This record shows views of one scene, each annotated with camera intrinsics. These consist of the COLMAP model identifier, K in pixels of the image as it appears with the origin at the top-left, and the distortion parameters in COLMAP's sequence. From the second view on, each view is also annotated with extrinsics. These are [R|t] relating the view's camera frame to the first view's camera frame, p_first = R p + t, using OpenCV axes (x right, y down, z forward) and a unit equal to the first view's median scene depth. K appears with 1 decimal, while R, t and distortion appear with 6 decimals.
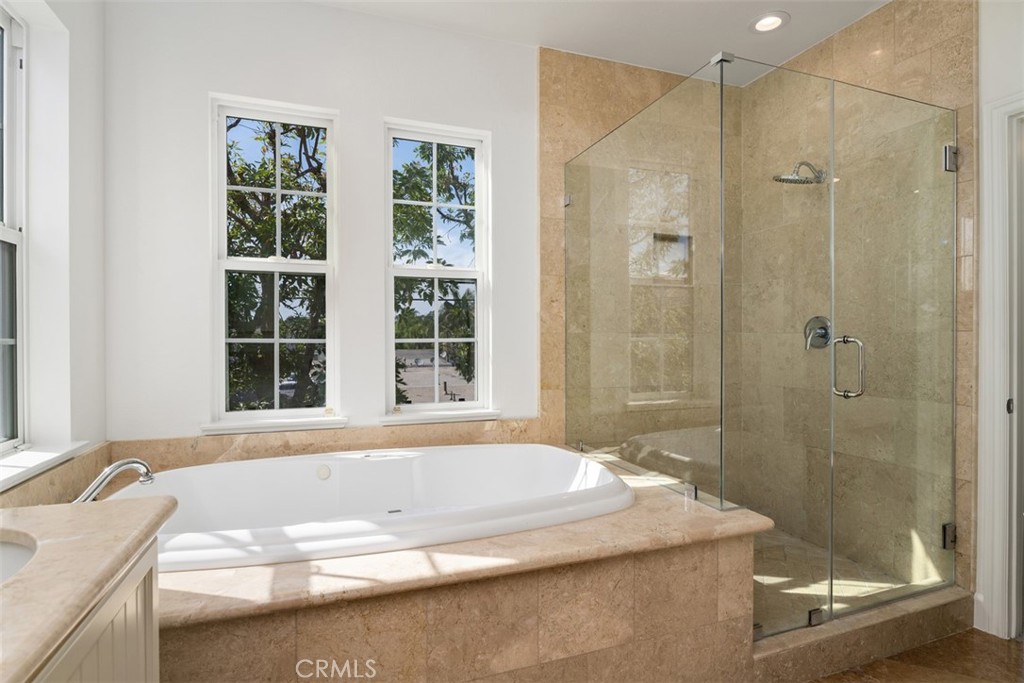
lens RADIAL K [[529.6, 0, 515.5], [0, 529.6, 342.3], [0, 0, 1]] dist [0.001140, -0.000085]
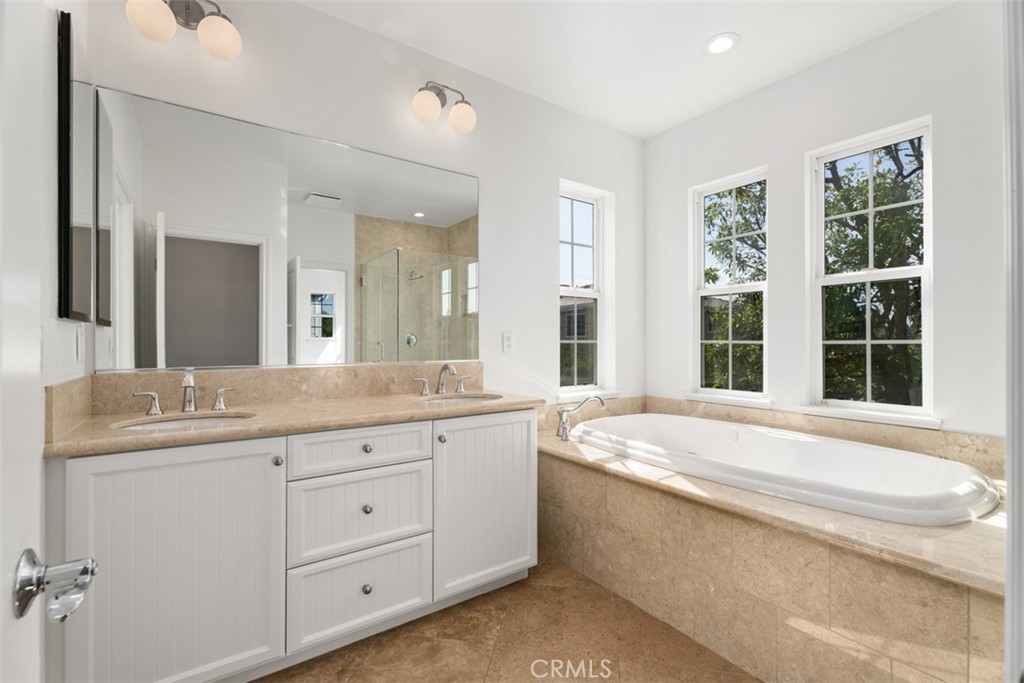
lens RADIAL K [[459.6, 0, 515.0], [0, 459.6, 343.2], [0, 0, 1]] dist [0.007105, 0.000147]
pose [[0.243697, -0.000910, -0.969851, 0.755469], [-0.006240, 0.999977, -0.002506, 0.004825], [0.969831, 0.006663, 0.243685, 0.135633]]
